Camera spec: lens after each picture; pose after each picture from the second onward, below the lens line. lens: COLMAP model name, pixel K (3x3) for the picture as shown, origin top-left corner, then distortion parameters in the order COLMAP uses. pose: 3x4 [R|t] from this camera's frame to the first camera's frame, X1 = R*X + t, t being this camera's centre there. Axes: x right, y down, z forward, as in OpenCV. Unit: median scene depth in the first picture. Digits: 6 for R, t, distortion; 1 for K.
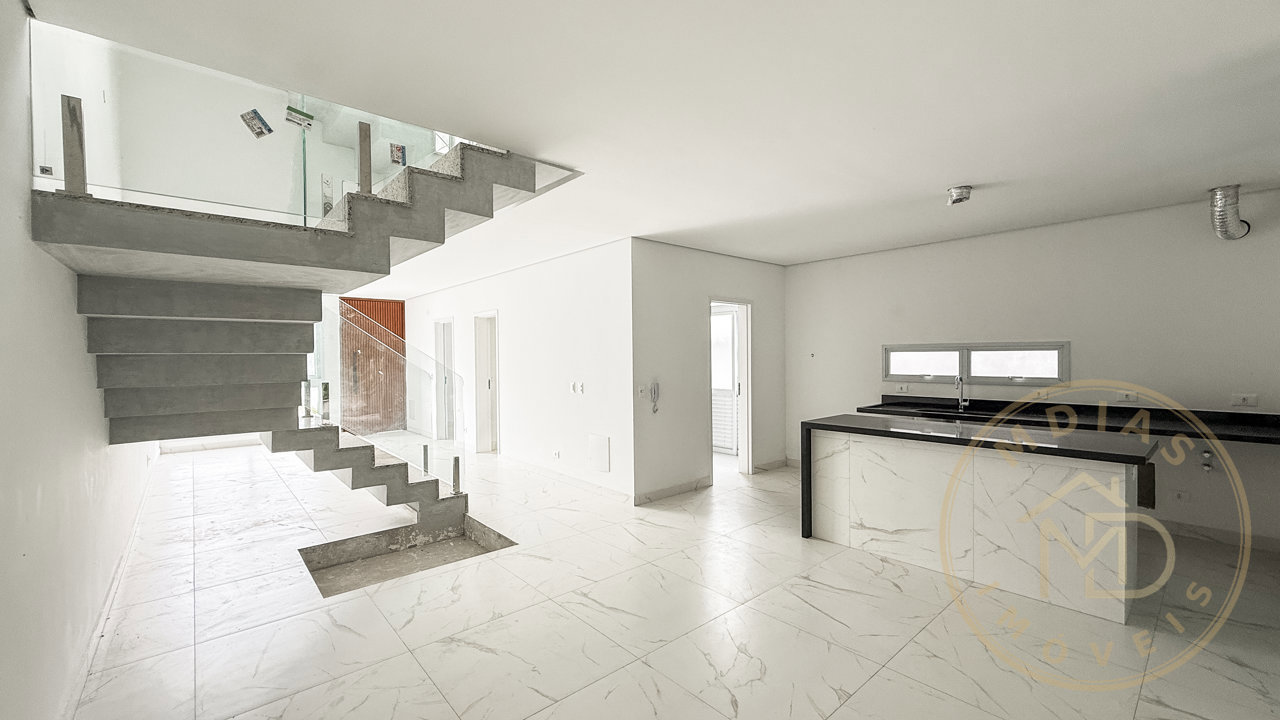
lens RADIAL K [[510.7, 0, 634.5], [0, 510.7, 366.6], [0, 0, 1]] dist [-0.000841, -0.000047]
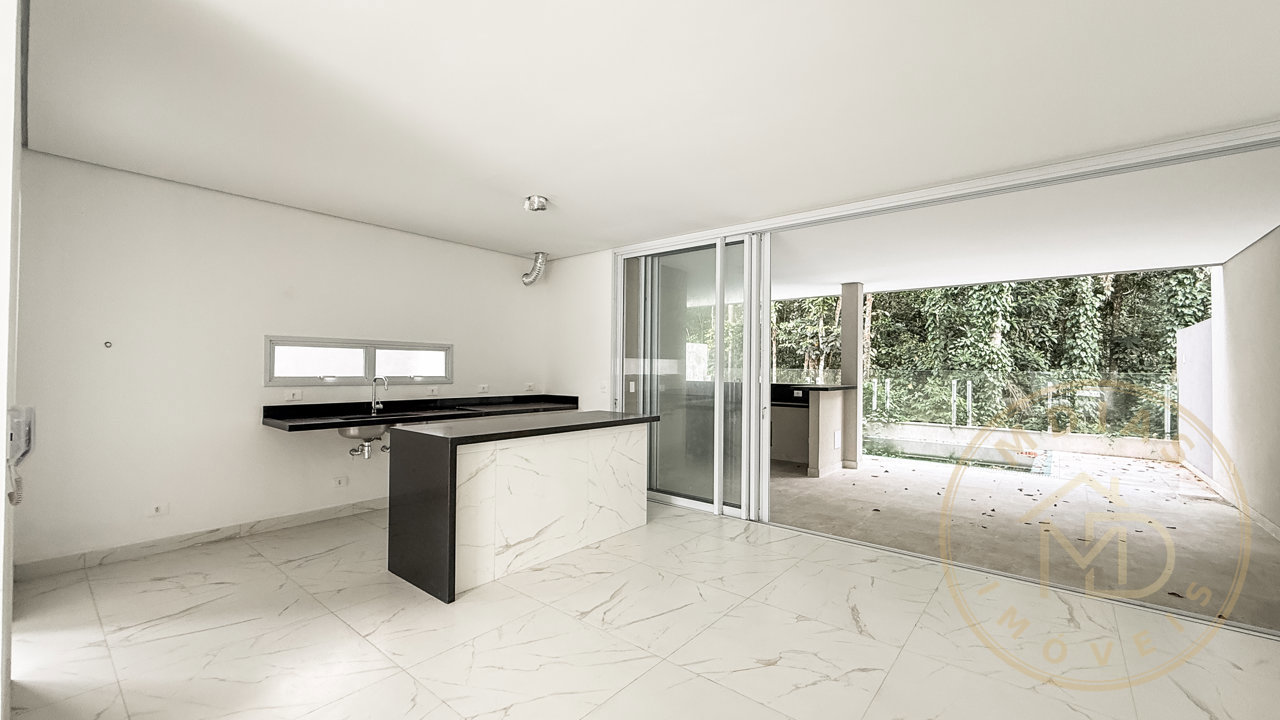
lens RADIAL K [[510.7, 0, 634.5], [0, 510.7, 366.6], [0, 0, 1]] dist [-0.000841, -0.000047]
pose [[-0.162953, 0.010453, 0.986578, -0.327751], [0.014483, 0.999861, -0.008202, 0.015533], [-0.986528, 0.012952, -0.163082, 0.696170]]
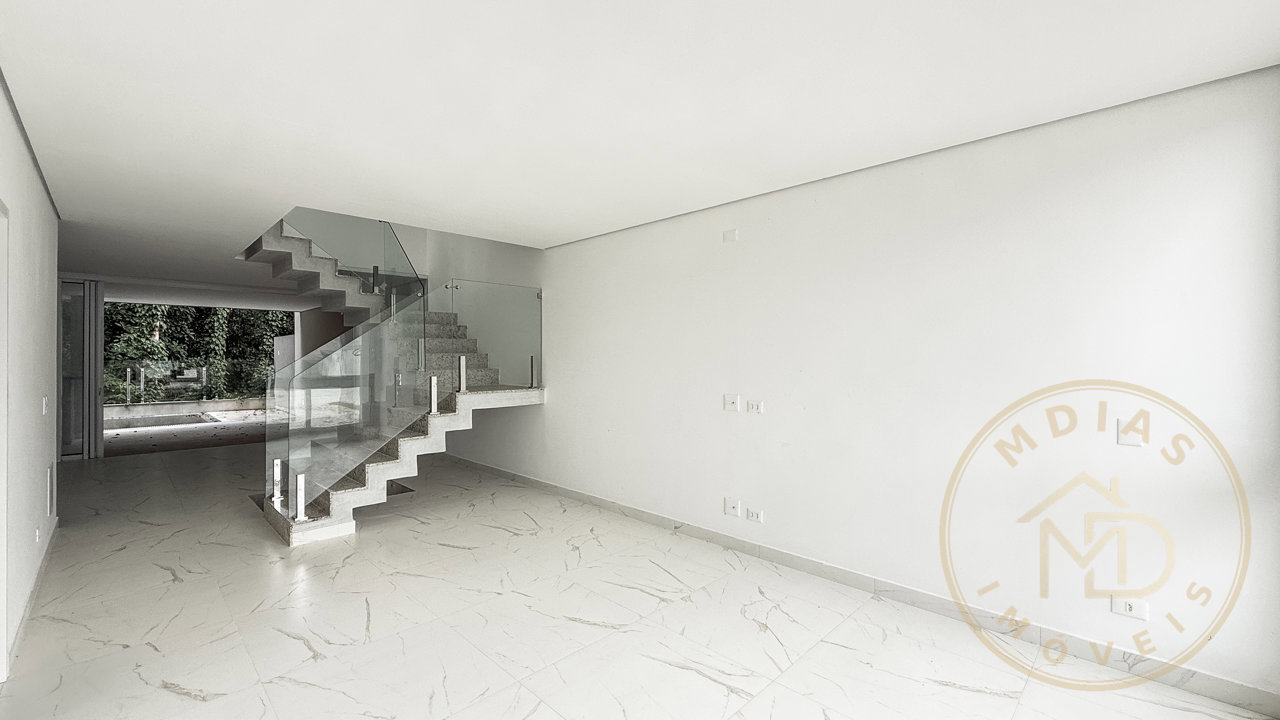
lens RADIAL K [[527.7, 0, 638.2], [0, 527.7, 348.1], [0, 0, 1]] dist [0.001358, 0.000164]
pose [[-0.997548, 0.009044, -0.069405, -0.922682], [0.008429, 0.999923, 0.009145, -0.034486], [0.069482, 0.008537, -0.997547, 1.970769]]
